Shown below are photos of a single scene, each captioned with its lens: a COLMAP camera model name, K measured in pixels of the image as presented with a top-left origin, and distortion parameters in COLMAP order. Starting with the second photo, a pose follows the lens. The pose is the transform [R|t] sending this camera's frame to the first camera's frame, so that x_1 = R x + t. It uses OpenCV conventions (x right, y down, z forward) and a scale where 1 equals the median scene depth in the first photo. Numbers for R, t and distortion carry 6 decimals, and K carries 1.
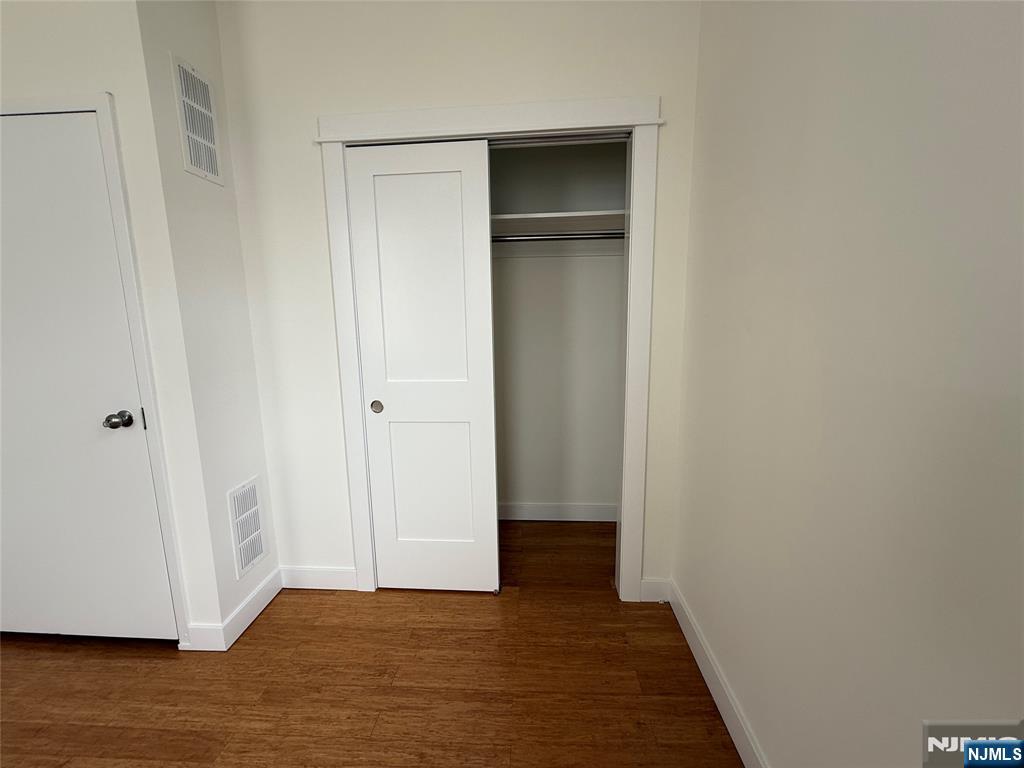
lens RADIAL K [[406.6, 0, 512.1], [0, 406.6, 378.4], [0, 0, 1]] dist [0.002219, -0.000370]
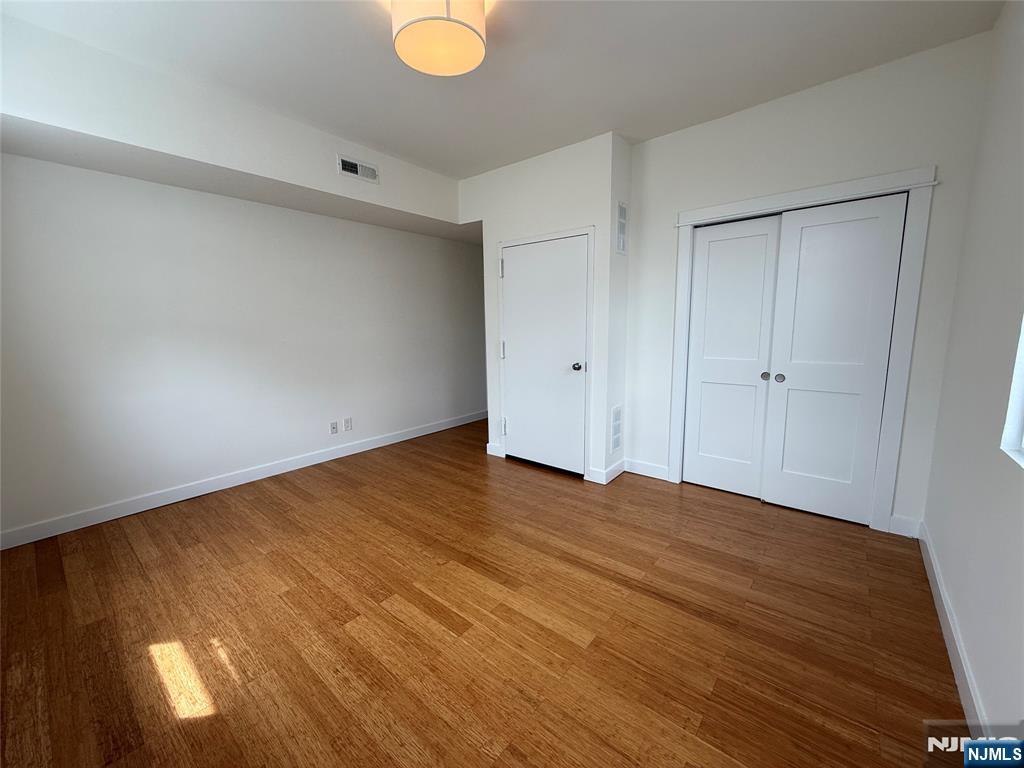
lens RADIAL K [[406.6, 0, 509.3], [0, 406.6, 385.5], [0, 0, 1]] dist [0.002219, -0.000370]
pose [[0.806365, 0.090692, -0.584423, 0.054744], [-0.084165, 0.995712, 0.038388, 0.136089], [0.585398, 0.018233, 0.810541, -0.946633]]
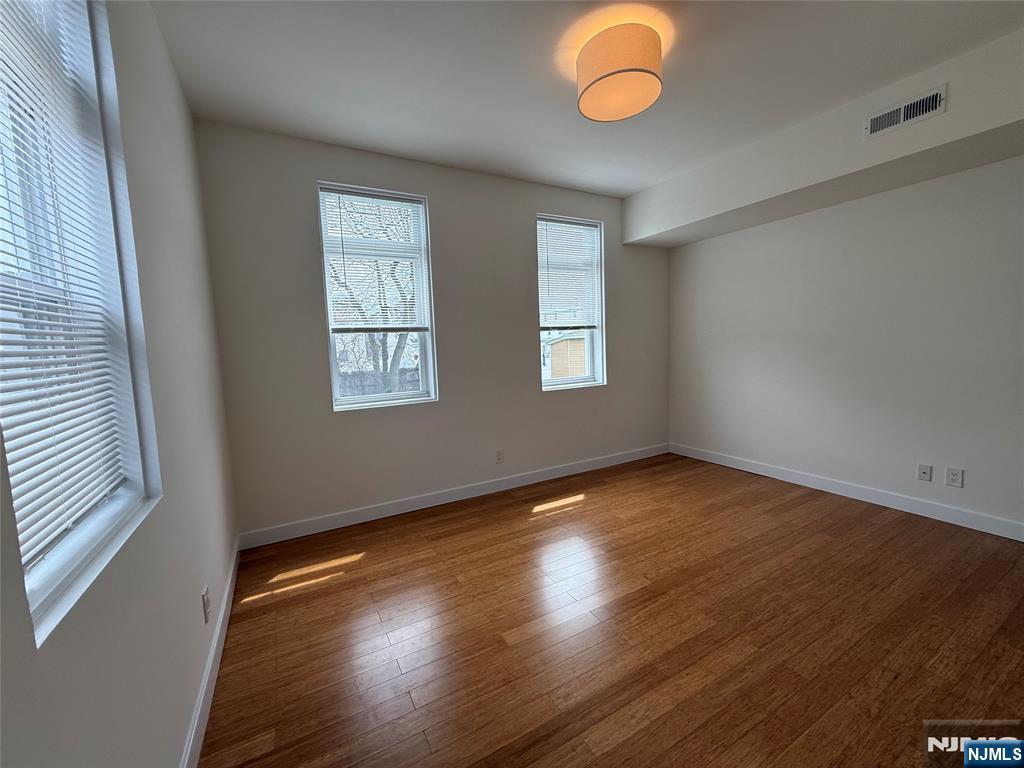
lens RADIAL K [[406.6, 0, 510.2], [0, 406.6, 383.0], [0, 0, 1]] dist [0.002219, -0.000370]
pose [[-0.839224, 0.091860, -0.535971, 0.198652], [-0.036183, 0.974011, 0.223591, -0.129523], [0.542581, 0.207036, -0.814090, 0.787170]]
